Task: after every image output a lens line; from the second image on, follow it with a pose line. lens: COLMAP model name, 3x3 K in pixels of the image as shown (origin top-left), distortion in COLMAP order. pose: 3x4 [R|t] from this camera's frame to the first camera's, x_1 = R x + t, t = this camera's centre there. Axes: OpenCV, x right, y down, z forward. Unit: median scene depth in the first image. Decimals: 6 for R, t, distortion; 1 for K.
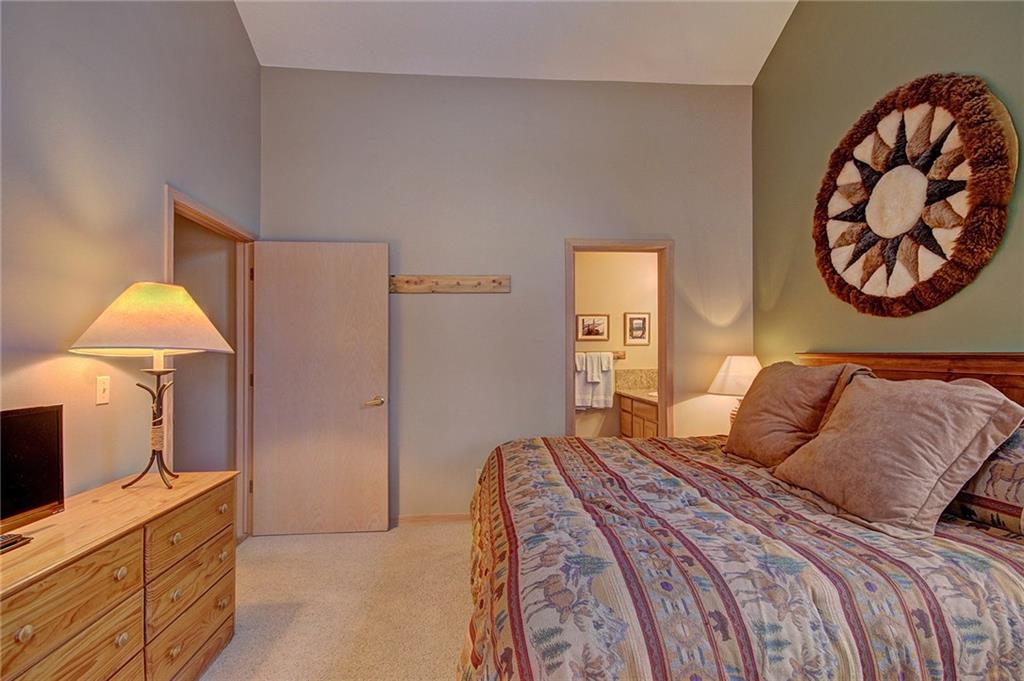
lens RADIAL K [[486.9, 0, 511.8], [0, 486.9, 344.1], [0, 0, 1]] dist [0.003651, -0.007995]
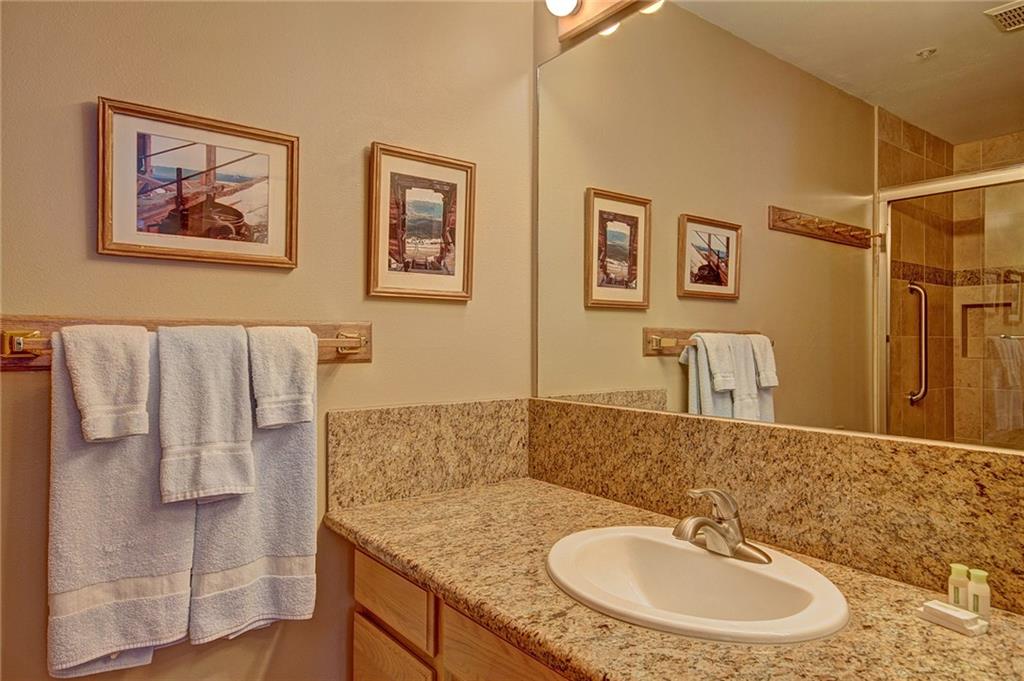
lens RADIAL K [[626.4, 0, 510.7], [0, 626.4, 342.0], [0, 0, 1]] dist [0.025746, 0.001224]
pose [[0.841322, 0.005377, 0.540507, 0.134812], [-0.007450, 0.999971, 0.001648, 0.021405], [-0.540482, -0.005413, 0.841338, 0.734835]]
